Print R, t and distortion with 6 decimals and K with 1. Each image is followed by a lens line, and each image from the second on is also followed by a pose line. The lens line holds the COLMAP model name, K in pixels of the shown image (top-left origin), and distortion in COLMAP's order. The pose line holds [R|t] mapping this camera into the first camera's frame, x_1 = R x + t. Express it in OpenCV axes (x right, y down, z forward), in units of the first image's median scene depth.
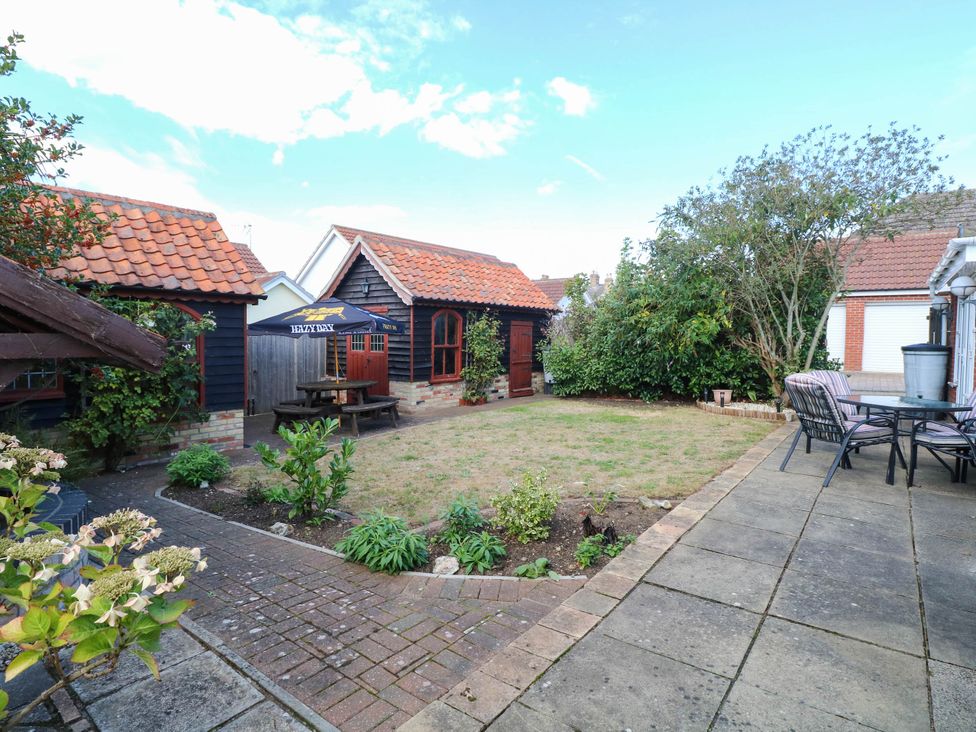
lens RADIAL K [[522.3, 0, 486.4], [0, 522.3, 360.8], [0, 0, 1]] dist [0.002405, -0.013138]
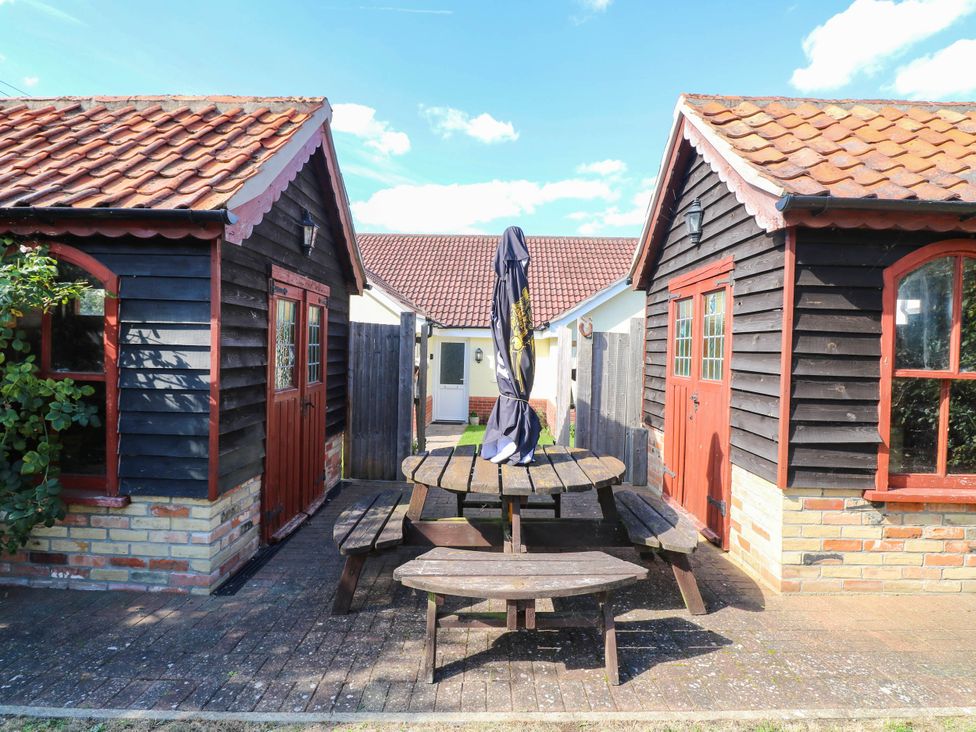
lens RADIAL K [[522.3, 0, 488.0], [0, 522.3, 356.5], [0, 0, 1]] dist [0.002405, -0.013138]
pose [[0.601057, 0.008014, -0.799166, -0.007583], [-0.059362, 0.997635, -0.034641, -0.018462], [0.796999, 0.068261, 0.600111, 0.924013]]
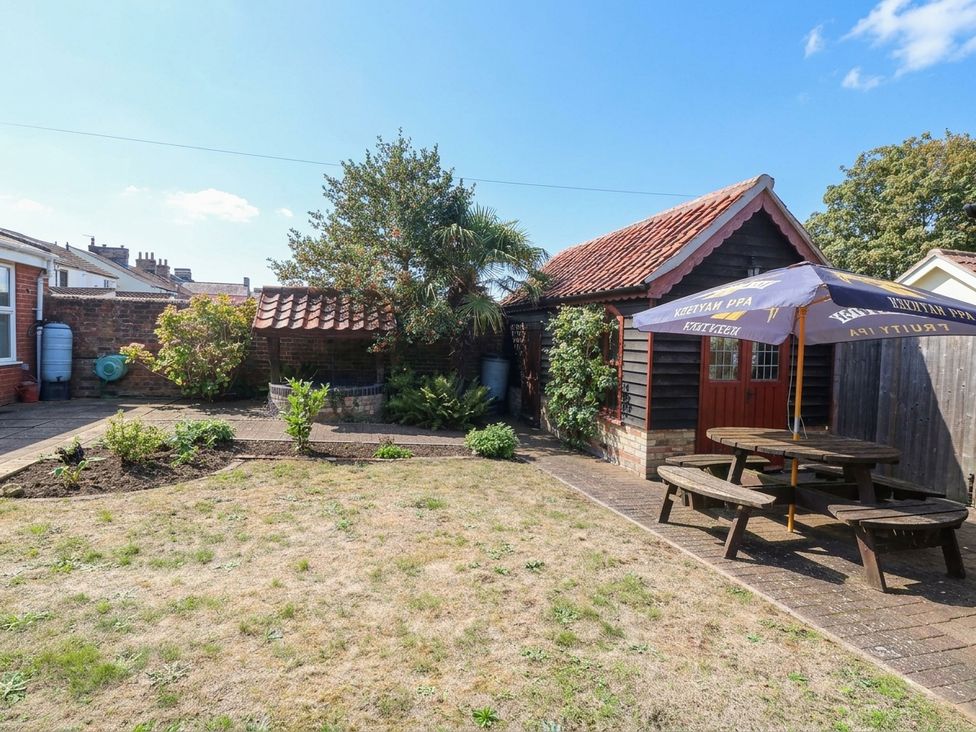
lens RADIAL K [[522.3, 0, 489.2], [0, 522.3, 363.9], [0, 0, 1]] dist [0.002405, -0.013138]
pose [[-0.582526, -0.002009, -0.812809, 0.324101], [-0.086126, 0.994520, 0.059266, -0.033543], [0.808236, 0.104528, -0.579507, 1.253208]]
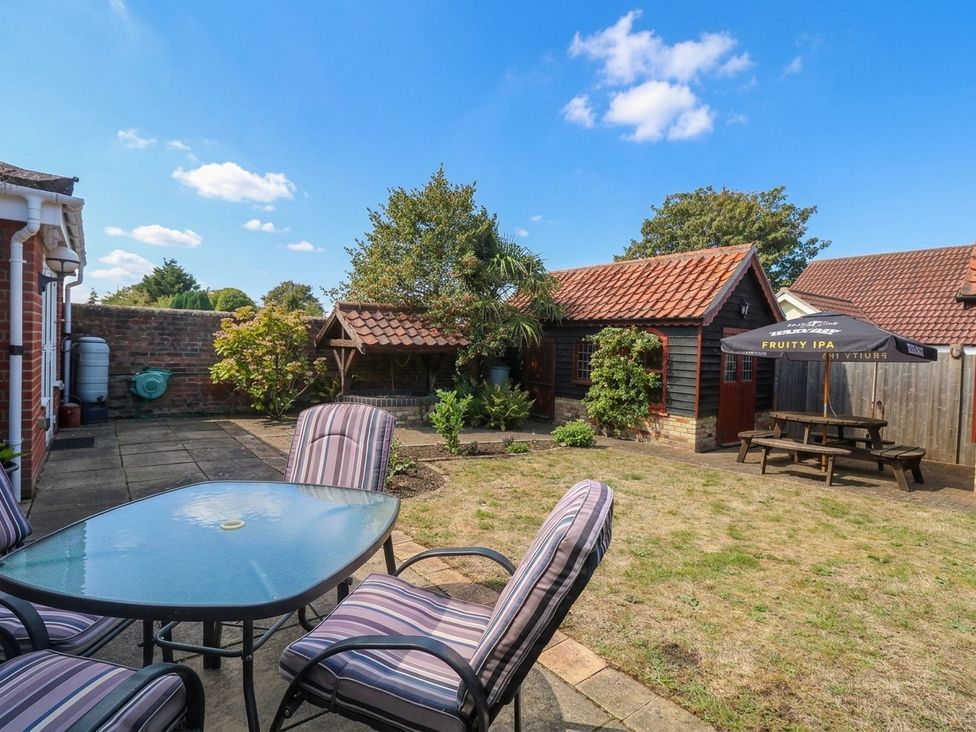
lens RADIAL K [[522.3, 0, 487.2], [0, 522.3, 364.4], [0, 0, 1]] dist [0.002405, -0.013138]
pose [[-0.237463, 0.010650, -0.971338, 0.741526], [-0.087512, 0.995639, 0.032311, -0.020278], [0.967447, 0.092676, -0.235496, 0.822078]]
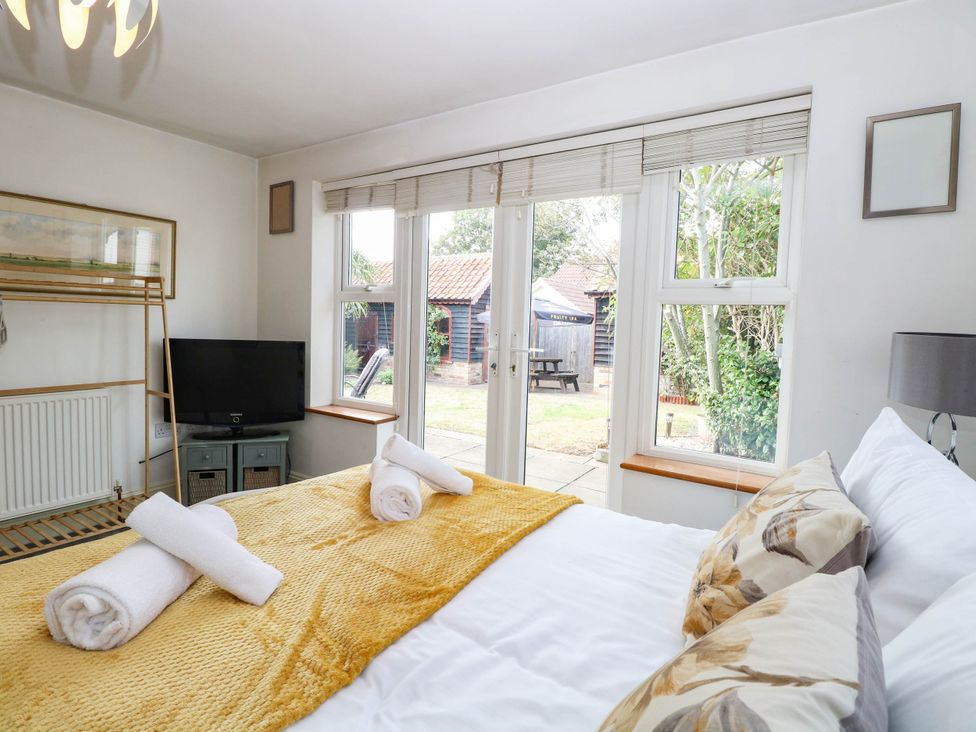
lens RADIAL K [[522.3, 0, 490.2], [0, 522.3, 361.6], [0, 0, 1]] dist [0.002405, -0.013138]
pose [[0.094301, 0.061221, -0.993660, 1.313761], [-0.083059, 0.995111, 0.053428, -0.014556], [0.992073, 0.077494, 0.098925, 0.901106]]
